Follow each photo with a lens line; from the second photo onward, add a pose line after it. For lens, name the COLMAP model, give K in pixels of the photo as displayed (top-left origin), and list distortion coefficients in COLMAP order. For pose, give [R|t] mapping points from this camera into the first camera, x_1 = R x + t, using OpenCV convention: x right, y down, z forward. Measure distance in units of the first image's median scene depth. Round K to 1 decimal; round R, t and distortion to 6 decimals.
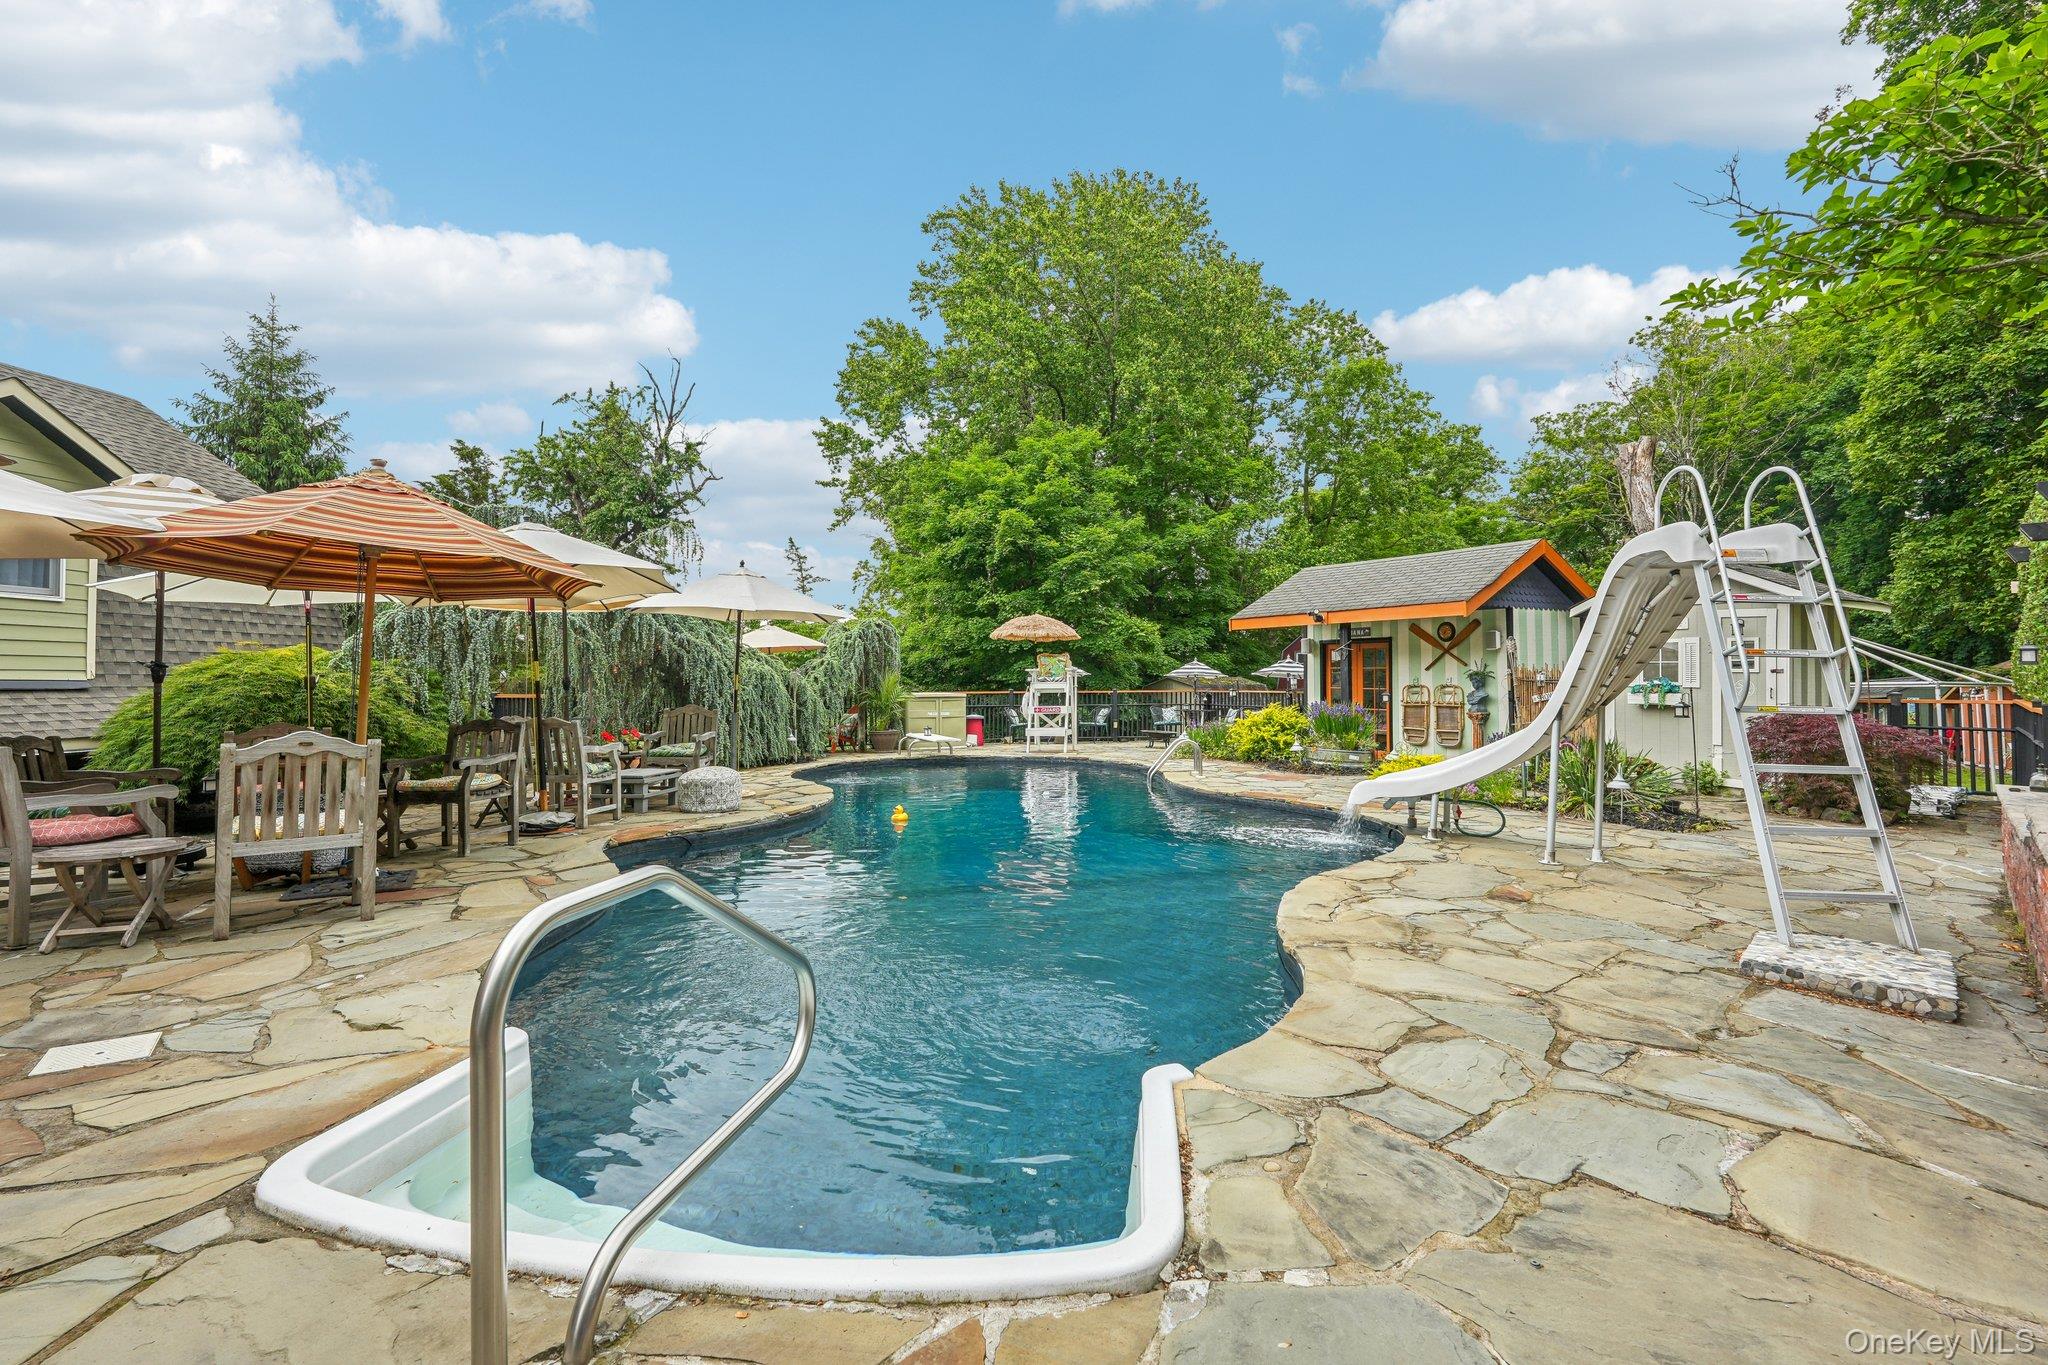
lens RADIAL K [[909.1, 0, 1020.0], [0, 909.1, 675.8], [0, 0, 1]] dist [-0.005791, -0.000233]
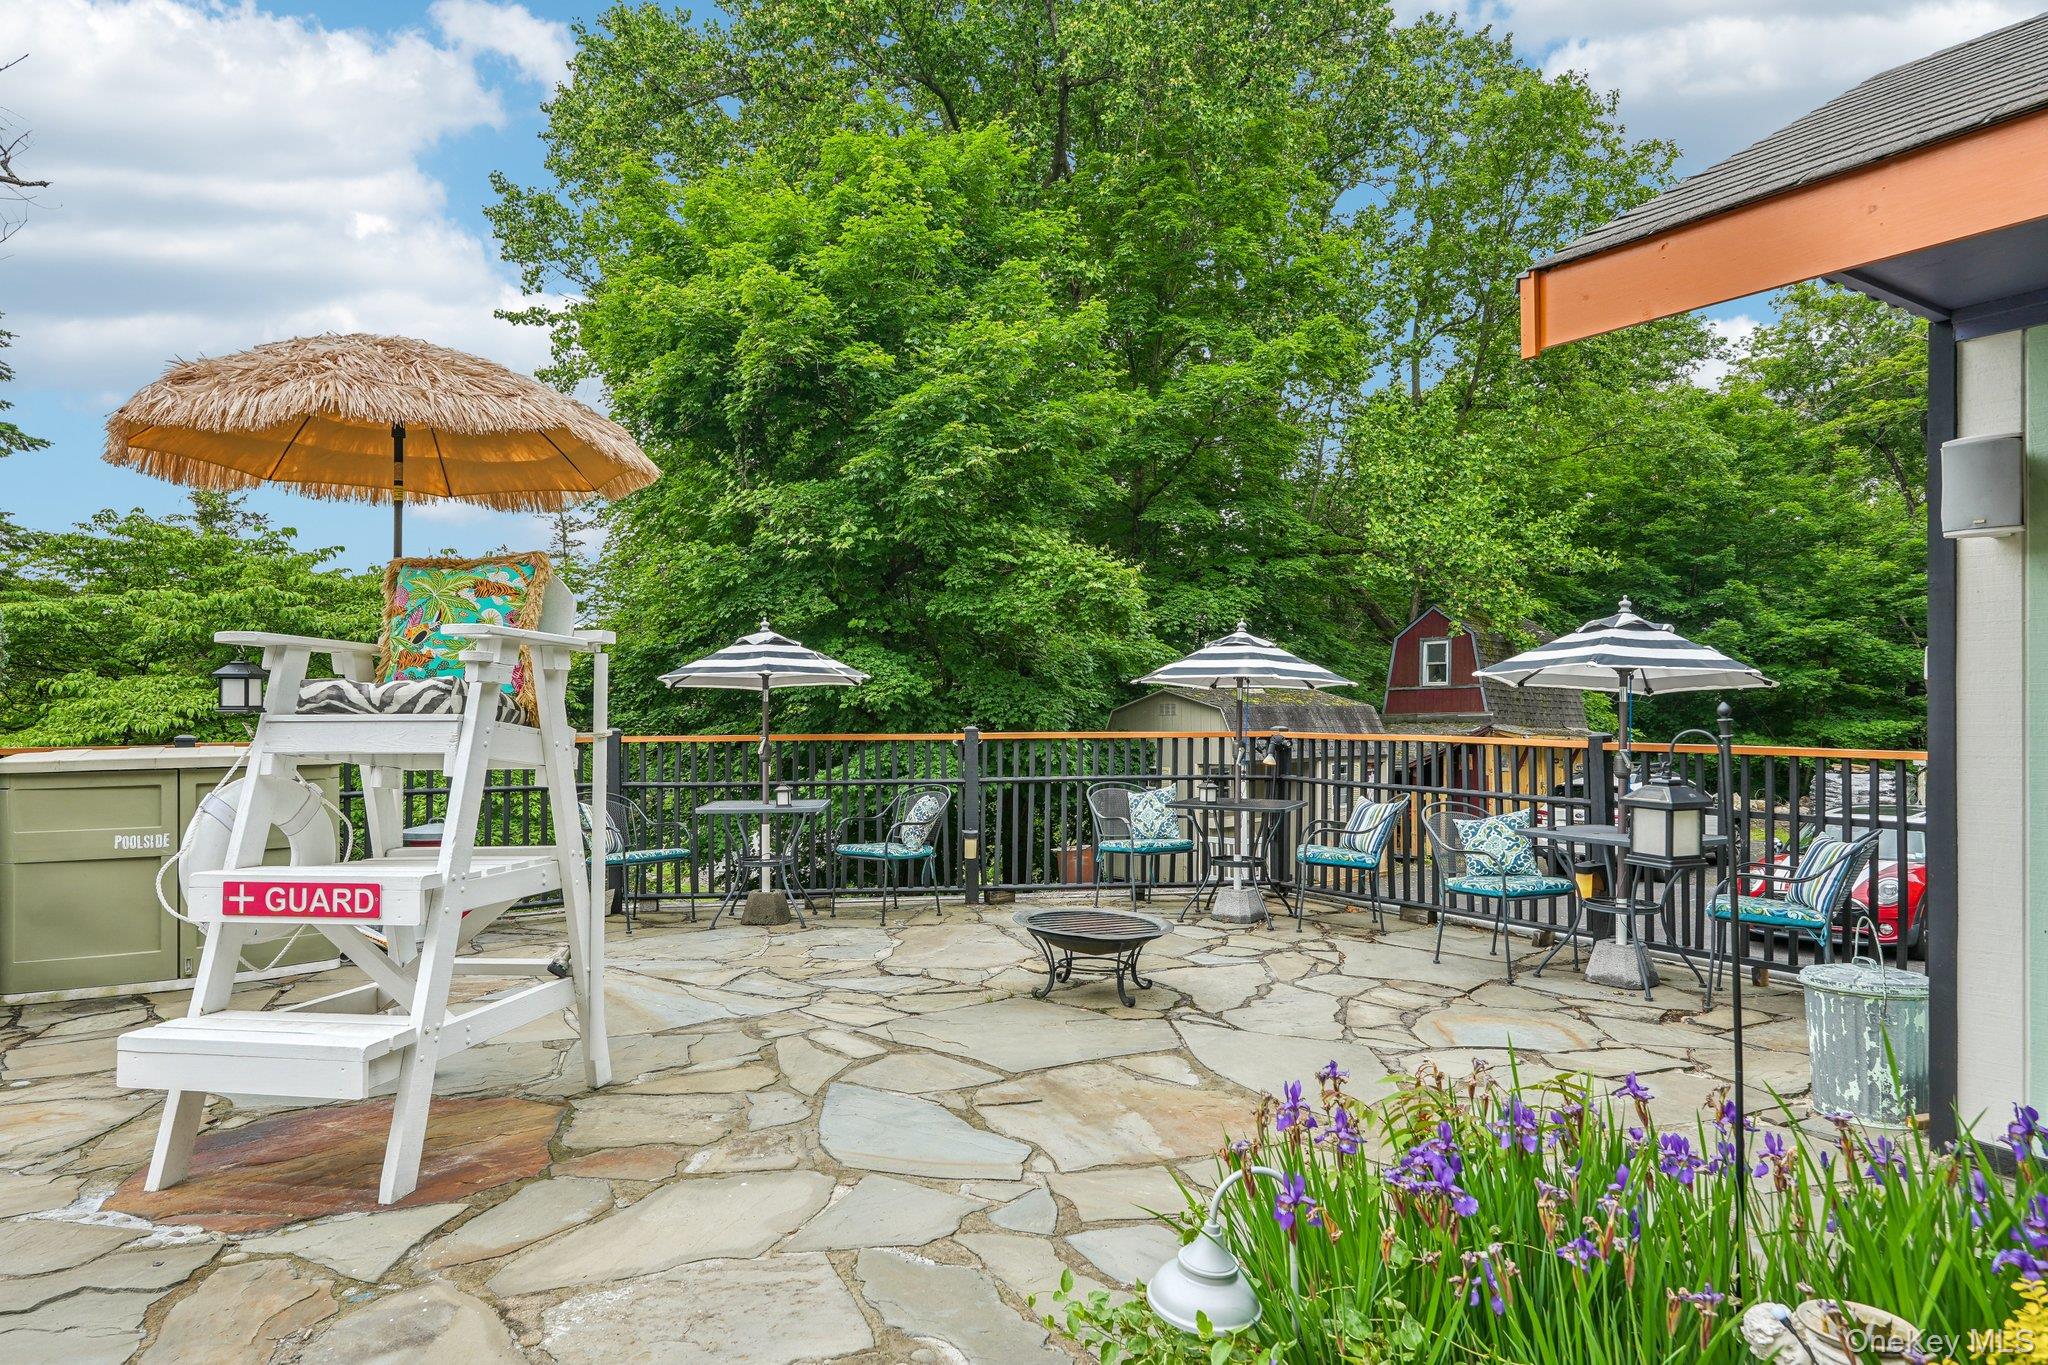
lens RADIAL K [[1248.4, 0, 1025.8], [0, 1248.4, 695.3], [0, 0, 1]] dist [-0.000050, -0.000735]
pose [[0.999249, 0.003398, 0.038604, 0.078303], [-0.003521, 0.999989, 0.003121, 0.002101], [-0.038593, -0.003254, 0.999250, 0.431076]]
